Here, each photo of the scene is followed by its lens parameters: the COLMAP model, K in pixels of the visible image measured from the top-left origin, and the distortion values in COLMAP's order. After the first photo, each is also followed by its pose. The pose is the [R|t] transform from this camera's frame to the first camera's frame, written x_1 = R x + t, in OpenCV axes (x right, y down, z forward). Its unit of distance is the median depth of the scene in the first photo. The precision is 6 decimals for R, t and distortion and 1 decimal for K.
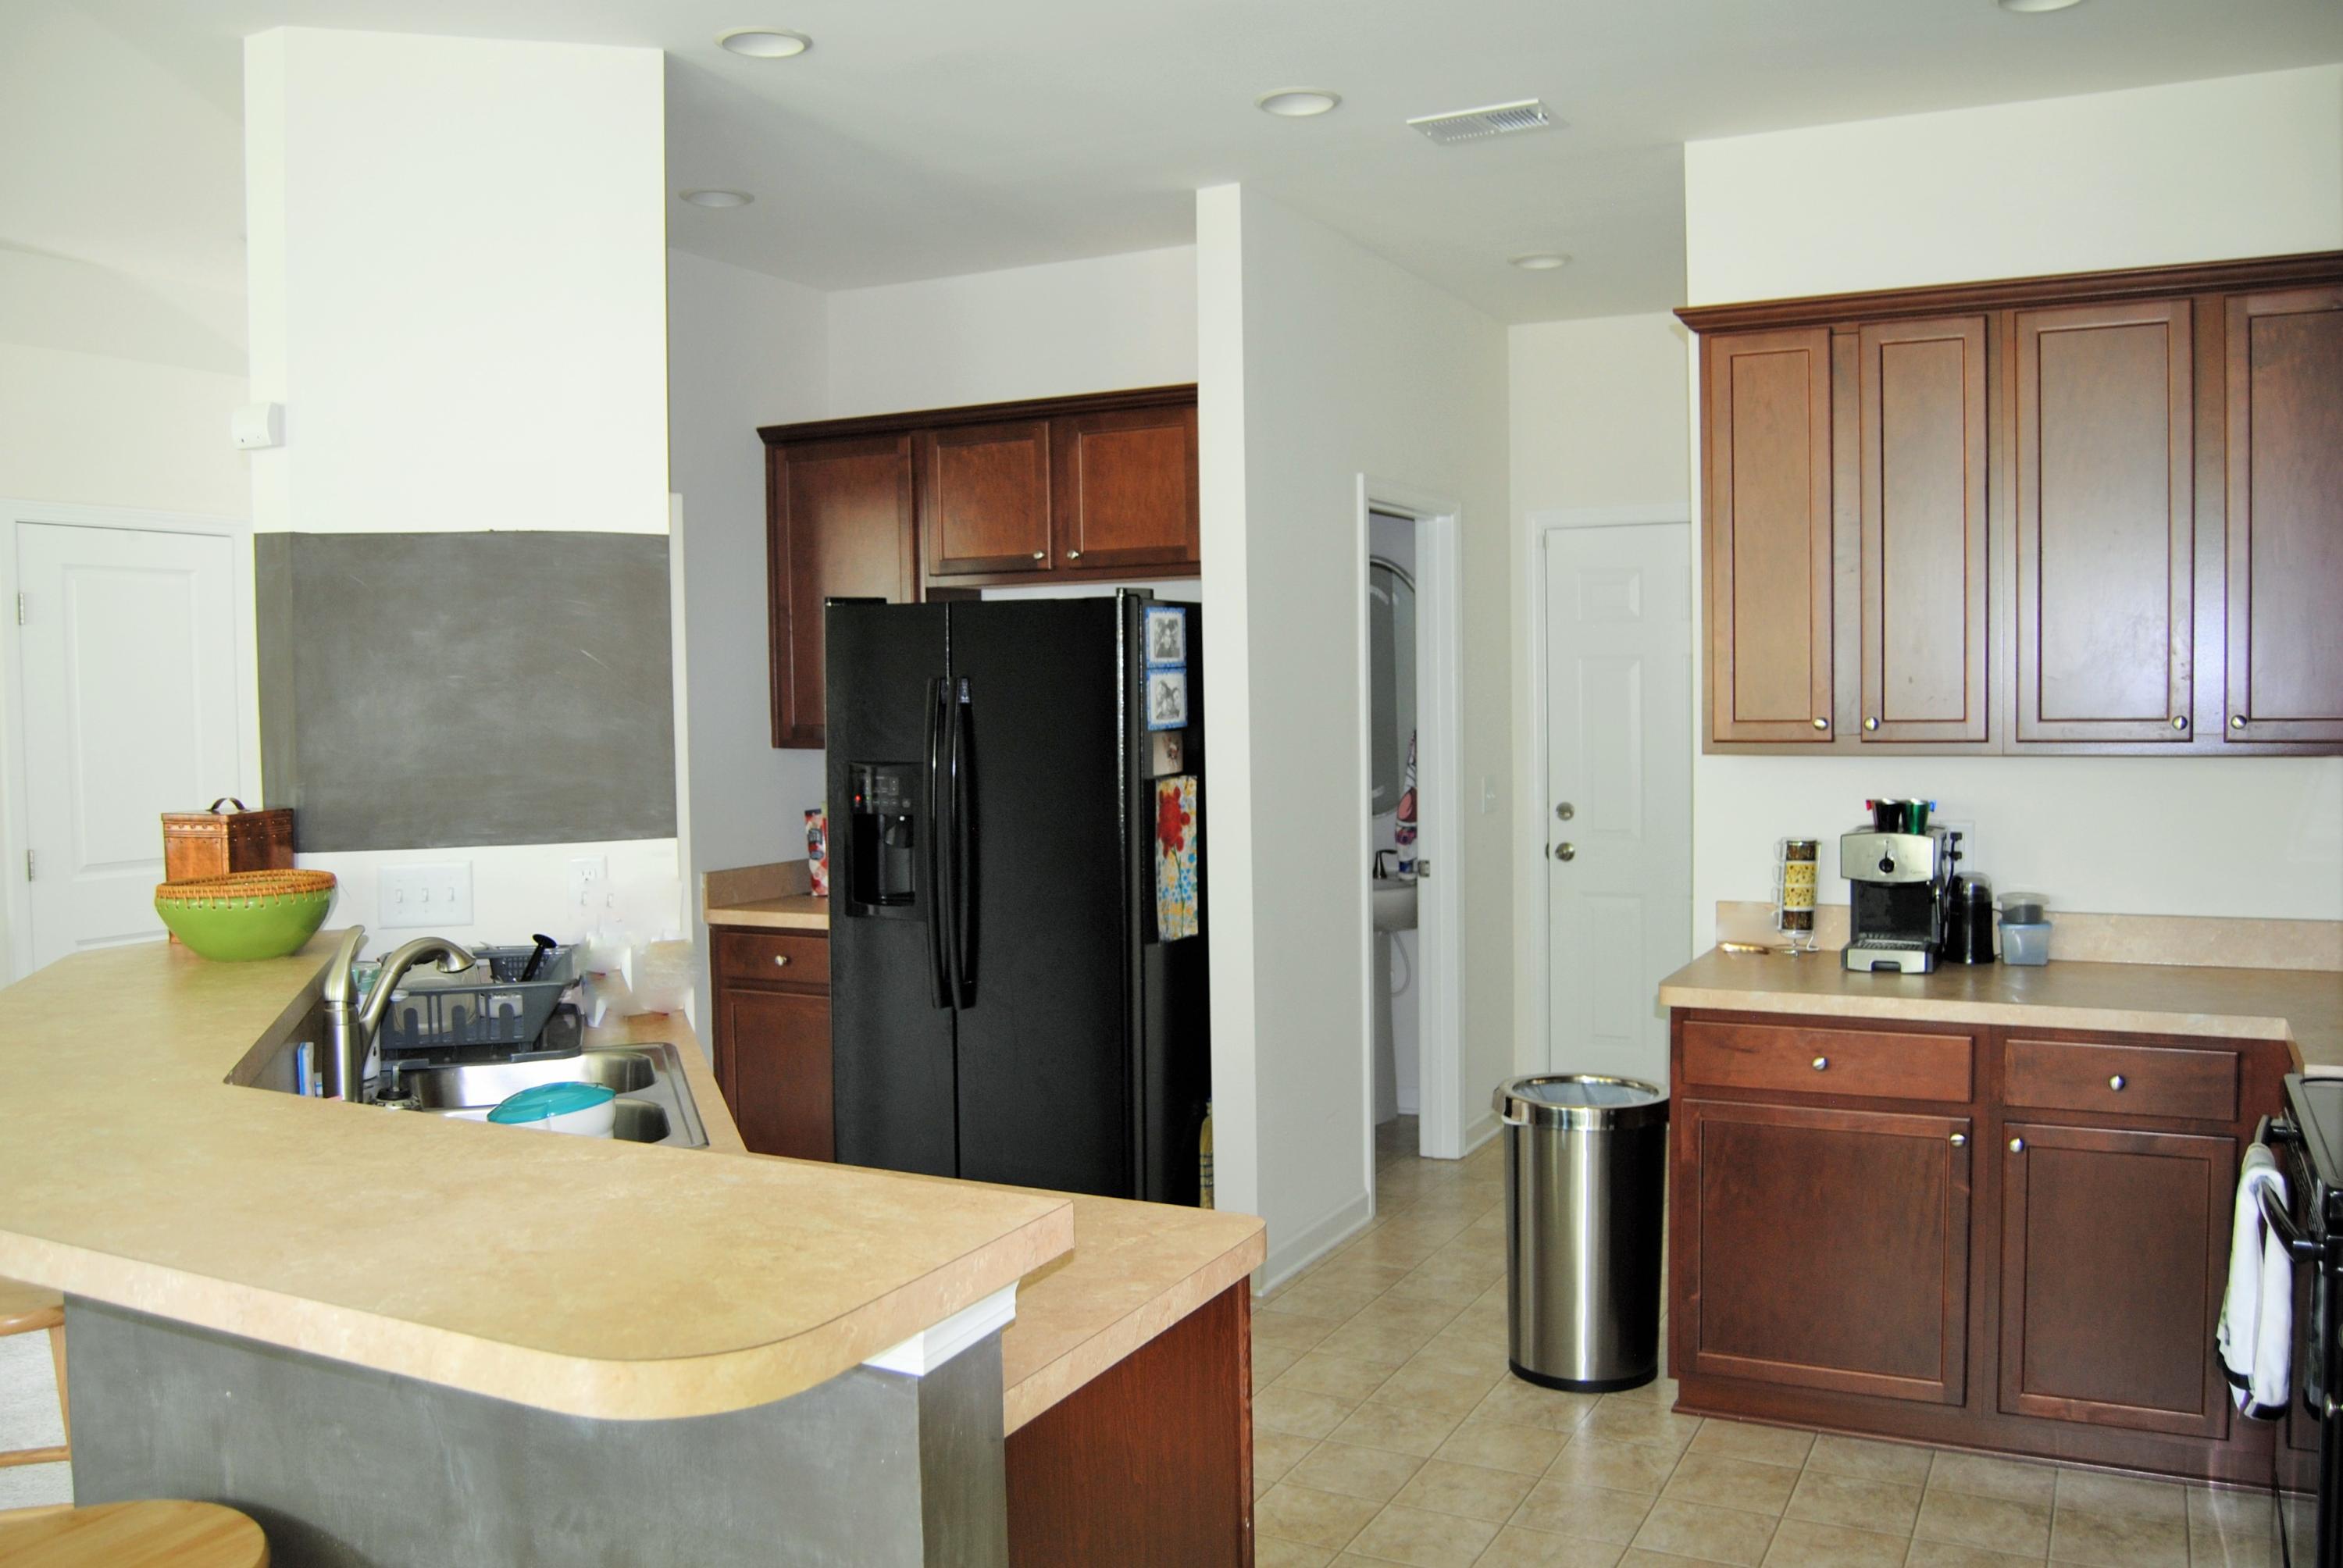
lens RADIAL K [[1947.7, 0, 1171.5], [0, 1947.7, 784.0], [0, 0, 1]] dist [-0.095500, 0.000178]
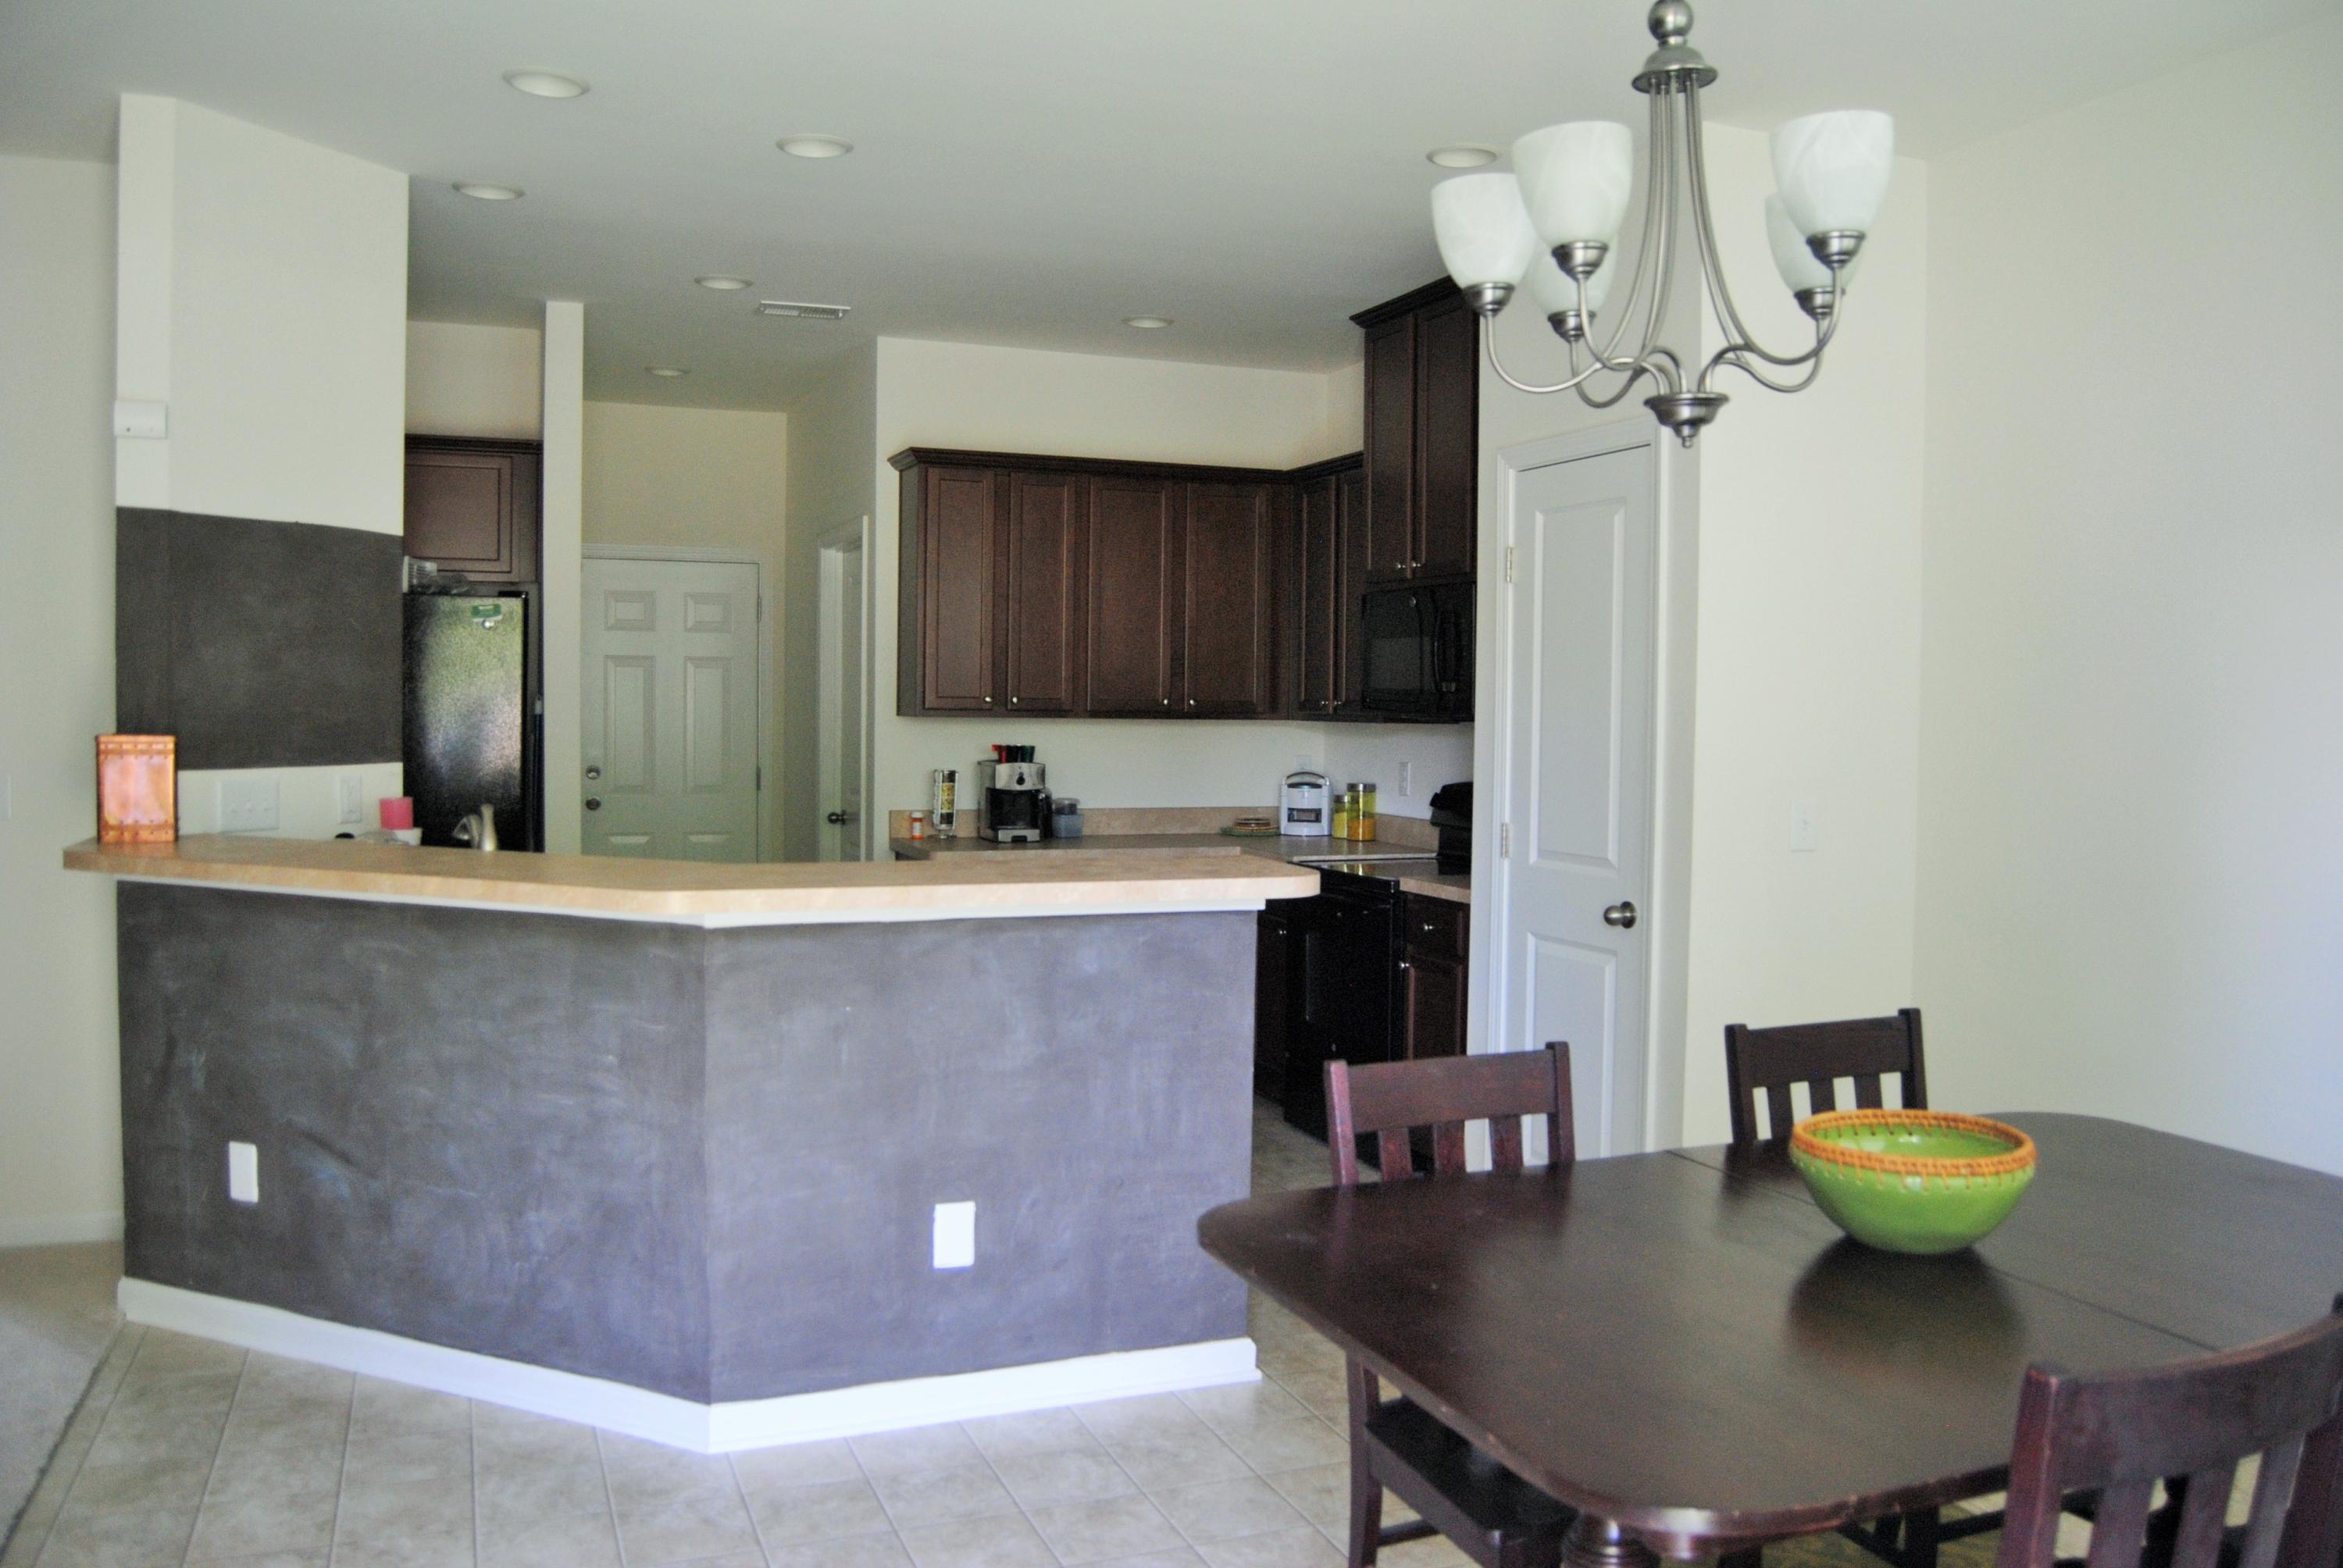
lens RADIAL K [[1862.3, 0, 1171.5], [0, 1862.3, 784.0], [0, 0, 1]] dist [-0.008010, -0.002701]
pose [[0.670305, -0.009562, 0.742024, -0.784494], [0.015249, 0.999883, -0.000890, 0.048172], [-0.741929, 0.011911, 0.670373, -0.239464]]
